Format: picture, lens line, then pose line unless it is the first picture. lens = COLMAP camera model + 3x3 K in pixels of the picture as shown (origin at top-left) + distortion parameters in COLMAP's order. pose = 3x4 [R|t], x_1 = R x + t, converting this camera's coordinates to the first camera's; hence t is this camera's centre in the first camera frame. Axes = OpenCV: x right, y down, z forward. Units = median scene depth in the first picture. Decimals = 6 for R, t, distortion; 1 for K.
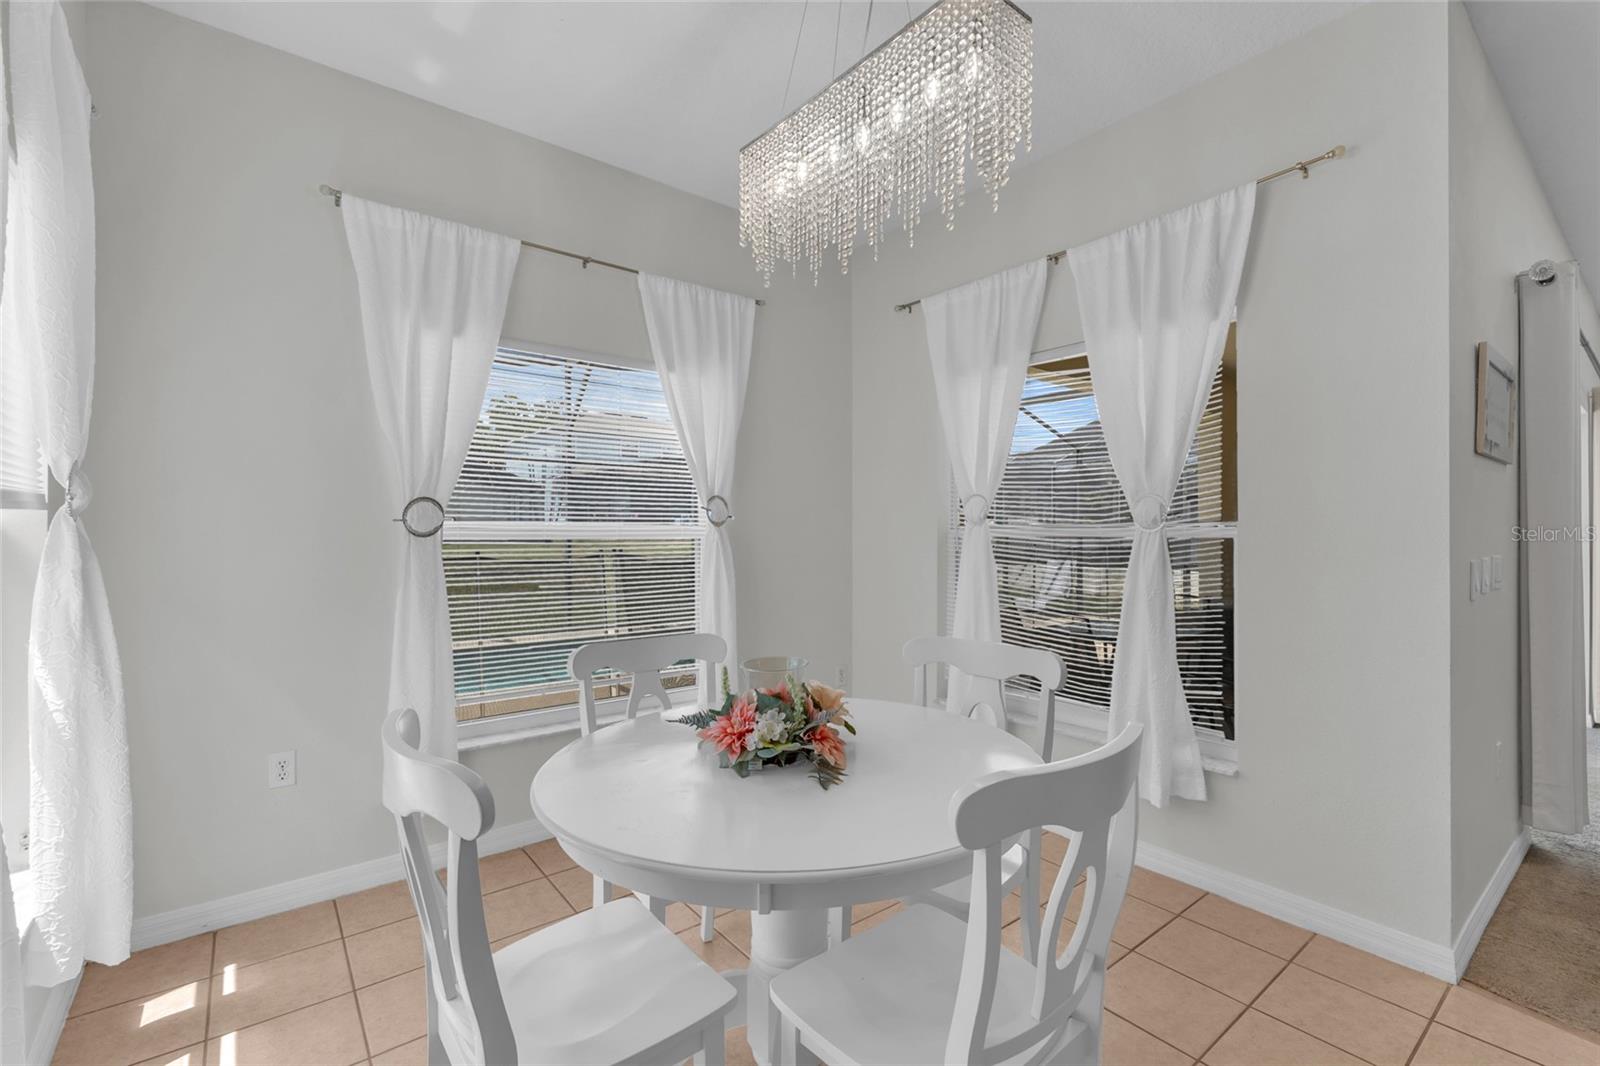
lens RADIAL K [[700.1, 0, 802.0], [0, 700.1, 531.2], [0, 0, 1]] dist [0.014103, -0.001994]
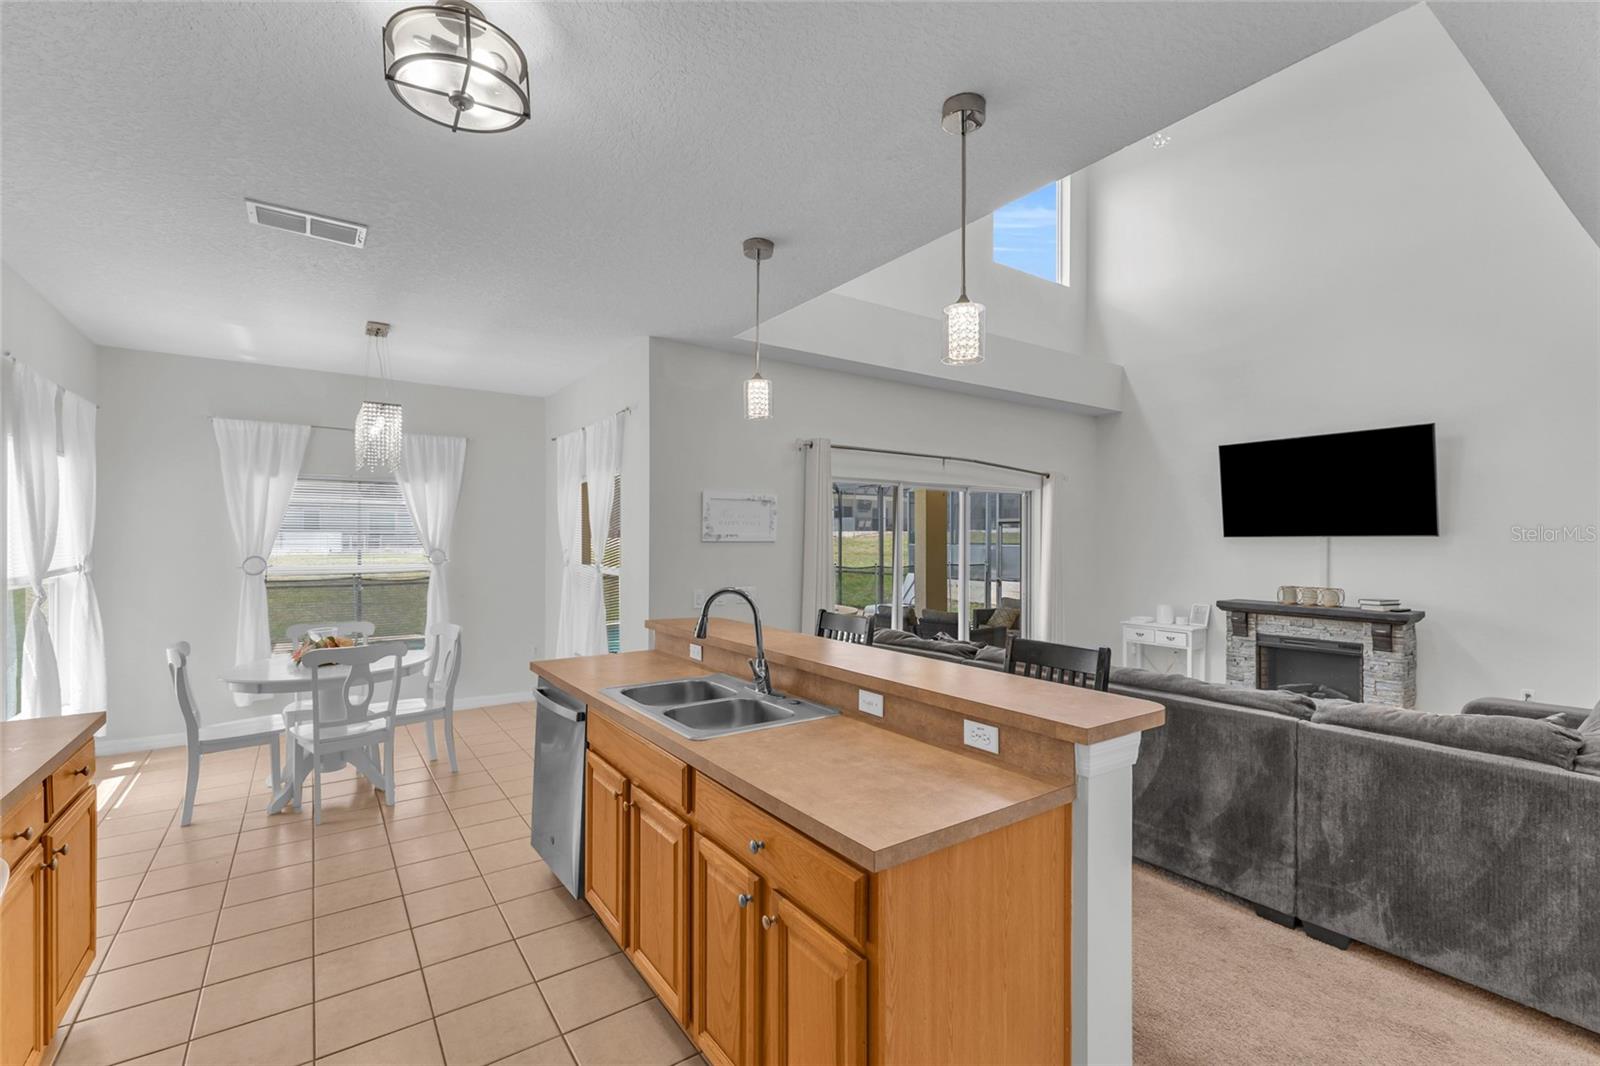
lens RADIAL K [[700.1, 0, 796.9], [0, 700.1, 535.0], [0, 0, 1]] dist [0.014103, -0.001994]
pose [[0.998725, -0.006368, -0.050070, 1.144679], [0.006012, 0.999956, -0.007259, -0.083774], [0.050114, 0.006949, 0.998719, -0.987753]]
